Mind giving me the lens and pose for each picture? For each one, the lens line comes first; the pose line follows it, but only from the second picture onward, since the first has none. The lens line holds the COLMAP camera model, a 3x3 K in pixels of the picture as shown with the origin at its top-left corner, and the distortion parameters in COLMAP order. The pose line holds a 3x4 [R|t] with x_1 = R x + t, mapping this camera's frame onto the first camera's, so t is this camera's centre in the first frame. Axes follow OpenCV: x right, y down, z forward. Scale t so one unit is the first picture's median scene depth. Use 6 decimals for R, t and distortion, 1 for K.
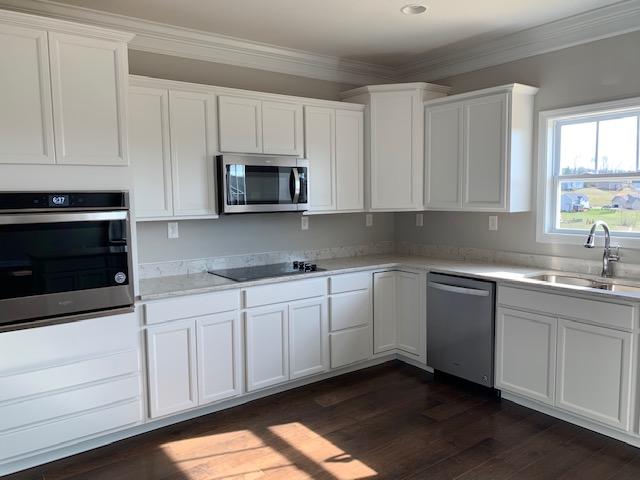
lens RADIAL K [[489.9, 0, 316.8], [0, 489.9, 236.9], [0, 0, 1]] dist [0.085054, -0.136140]
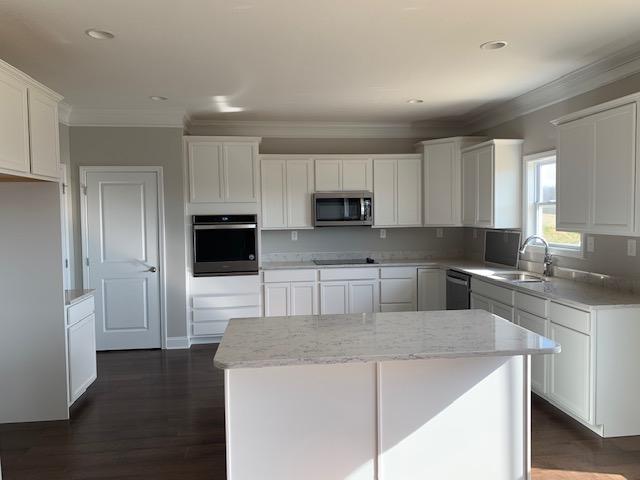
lens RADIAL K [[489.9, 0, 316.8], [0, 489.9, 236.9], [0, 0, 1]] dist [0.085054, -0.136140]
pose [[0.868806, 0.025979, -0.494471, 0.640851], [-0.040508, 0.999004, -0.018689, 0.020825], [0.493493, 0.036267, 0.868993, -0.476585]]
